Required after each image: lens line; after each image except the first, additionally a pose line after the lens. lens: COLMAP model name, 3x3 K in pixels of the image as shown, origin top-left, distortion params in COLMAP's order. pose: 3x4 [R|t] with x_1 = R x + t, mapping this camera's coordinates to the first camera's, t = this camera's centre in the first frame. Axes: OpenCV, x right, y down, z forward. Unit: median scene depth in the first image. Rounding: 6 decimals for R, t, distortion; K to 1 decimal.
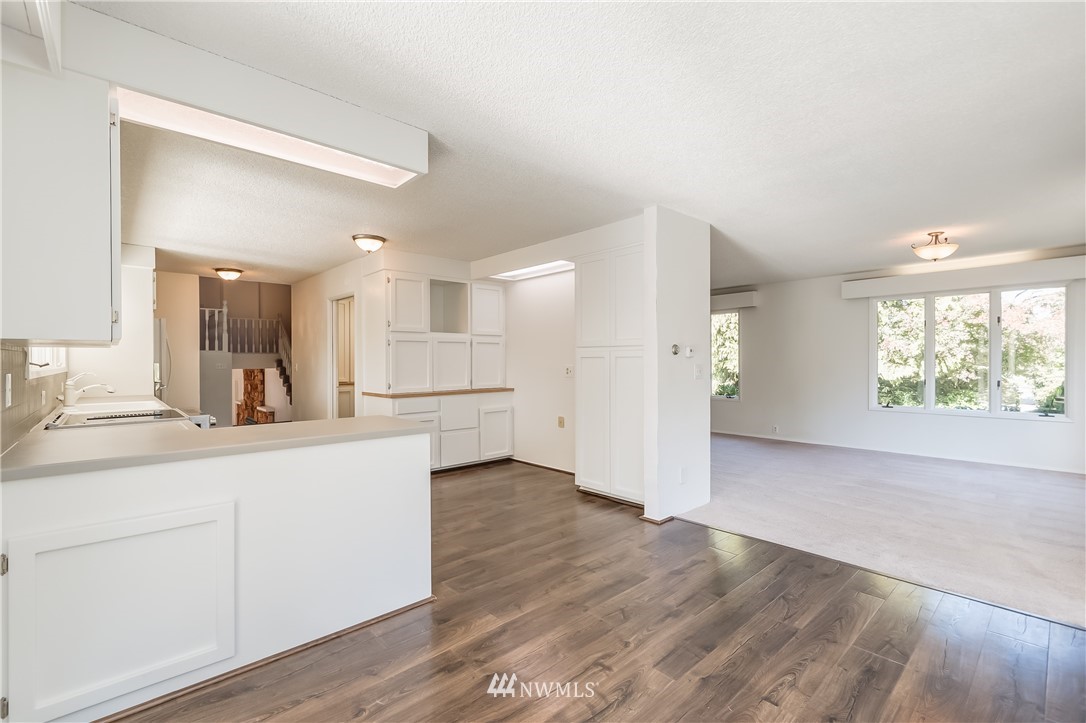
lens RADIAL K [[472.9, 0, 536.8], [0, 472.9, 365.0], [0, 0, 1]] dist [0.004048, -0.001895]
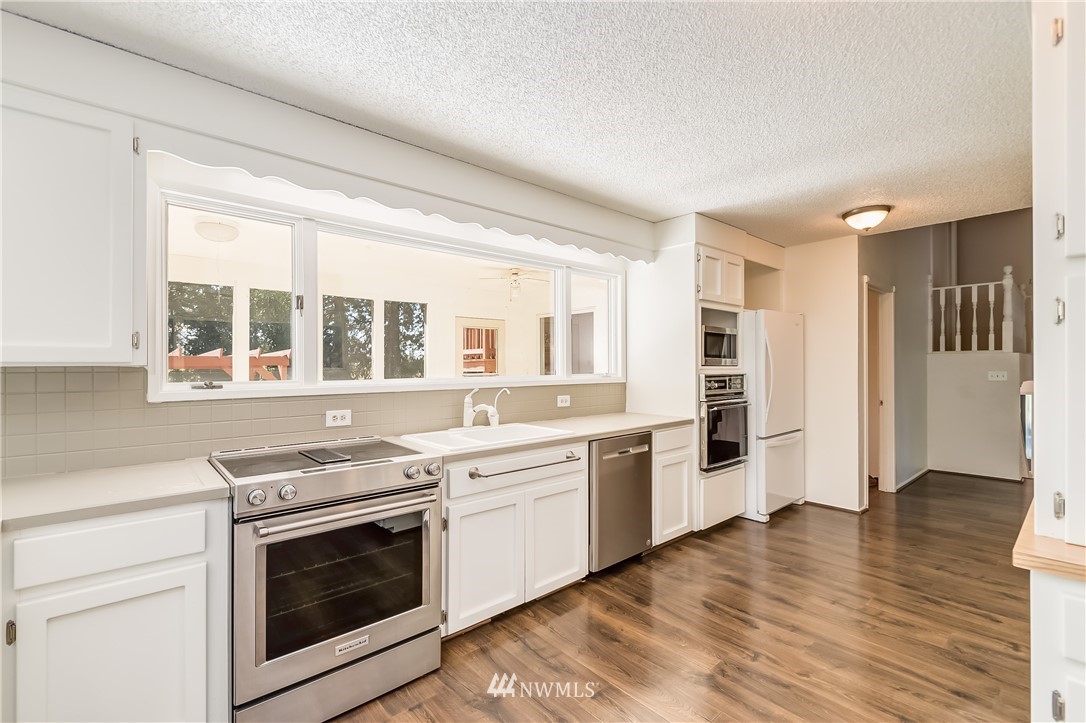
lens RADIAL K [[472.9, 0, 540.5], [0, 472.9, 361.0], [0, 0, 1]] dist [0.004048, -0.001895]
pose [[0.000568, 0.000294, -1.000000, -0.161100], [-0.008776, 0.999961, 0.000289, -0.029268], [0.999961, 0.008776, 0.000570, 1.011133]]
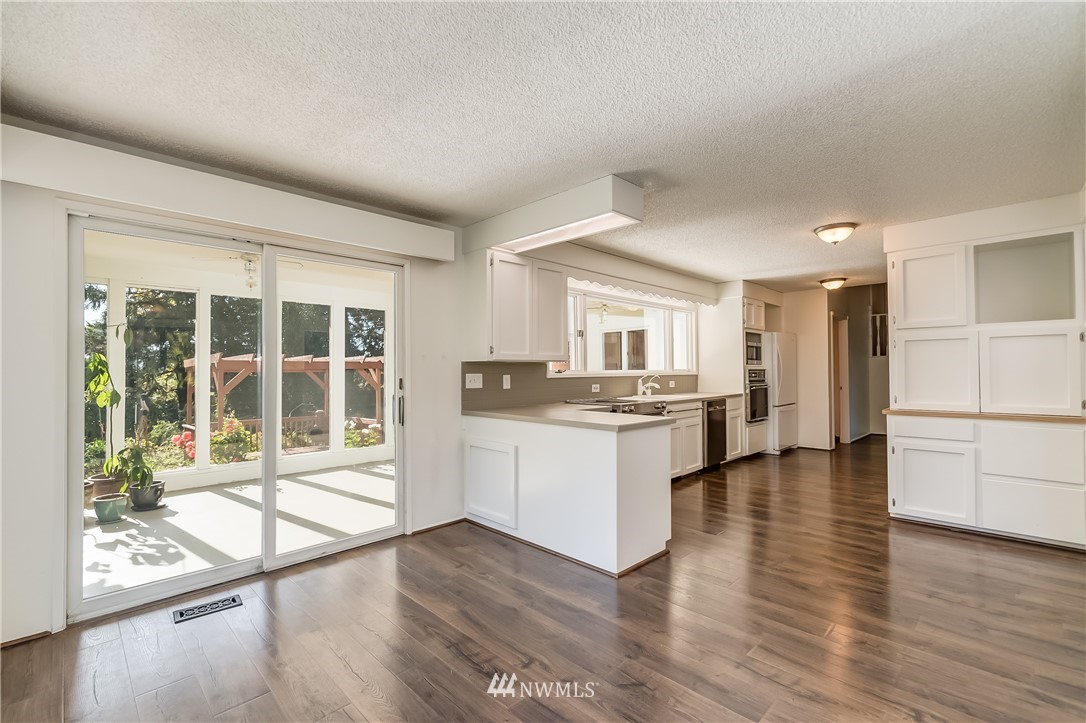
lens RADIAL K [[472.9, 0, 537.3], [0, 472.9, 360.6], [0, 0, 1]] dist [0.004048, -0.001895]
pose [[0.059623, -0.013714, -0.998127, 0.577192], [-0.003862, 0.999895, -0.013969, -0.008079], [0.998214, 0.004687, 0.059563, 0.461991]]
